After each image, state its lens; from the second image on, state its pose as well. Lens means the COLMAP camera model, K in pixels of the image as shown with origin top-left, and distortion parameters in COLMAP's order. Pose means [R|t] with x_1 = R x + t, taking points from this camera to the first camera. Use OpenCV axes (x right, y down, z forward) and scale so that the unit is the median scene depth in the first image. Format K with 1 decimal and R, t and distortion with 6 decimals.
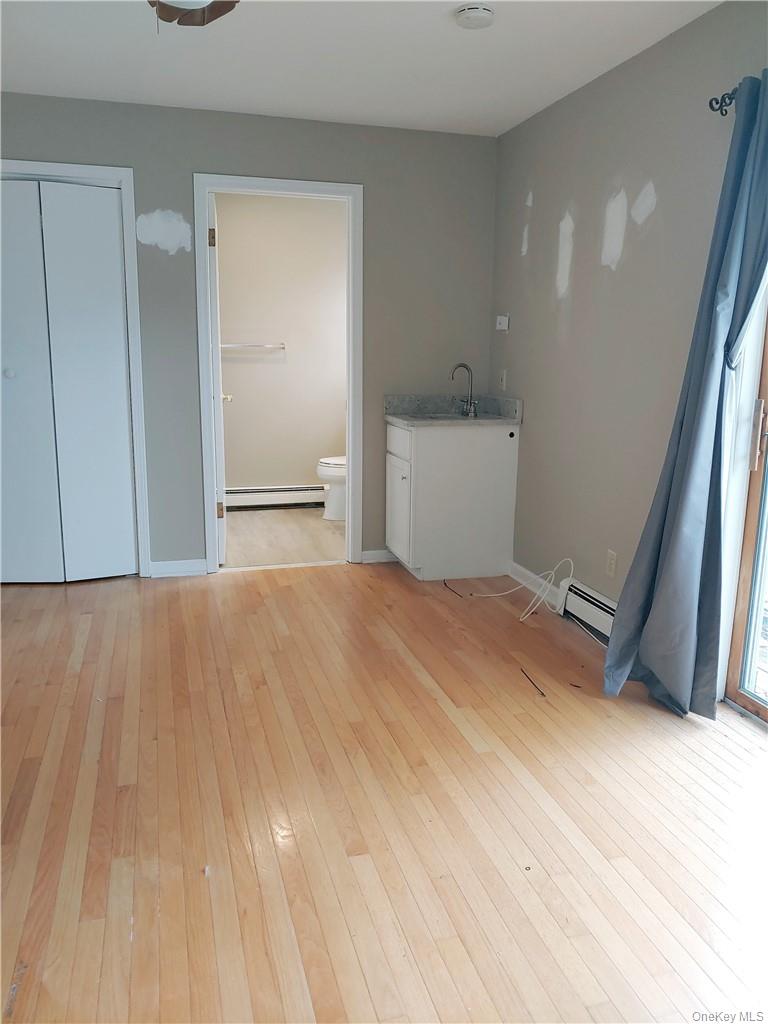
lens RADIAL K [[796.7, 0, 381.0], [0, 796.7, 510.3], [0, 0, 1]] dist [0.015287, -0.005220]
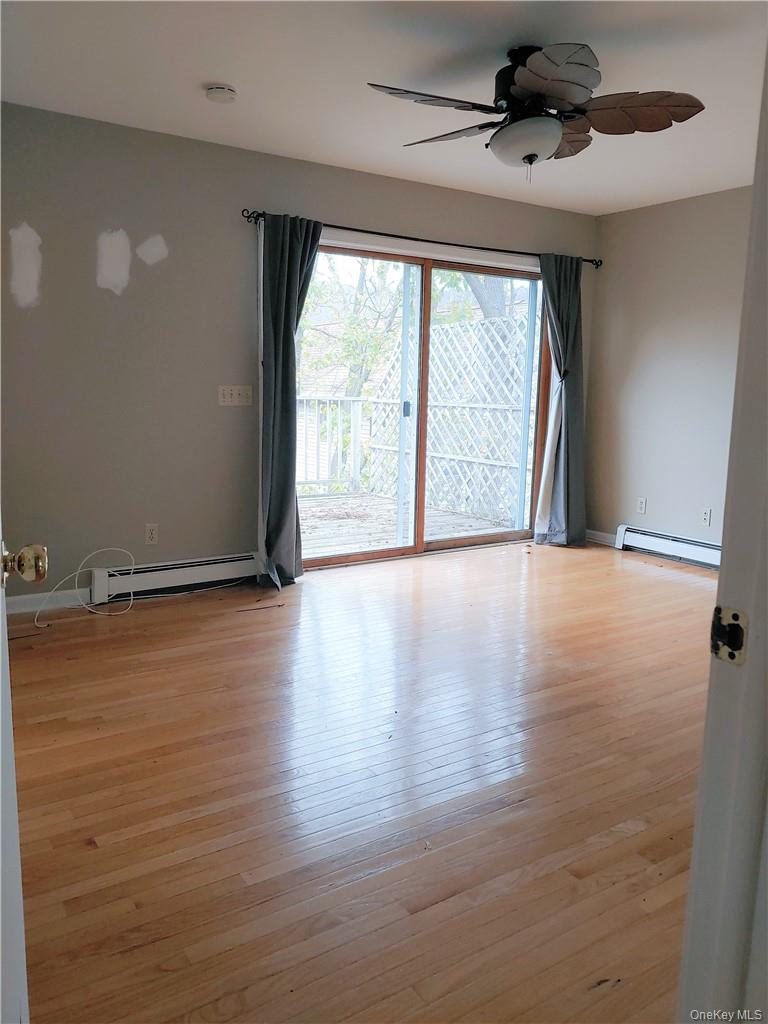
lens RADIAL K [[796.7, 0, 381.0], [0, 796.7, 510.3], [0, 0, 1]] dist [0.015287, -0.005220]
pose [[-0.308384, -0.174721, 0.935078, -1.019660], [0.167892, 0.957559, 0.234292, -0.208378], [-0.936329, 0.229244, -0.265962, 1.039599]]
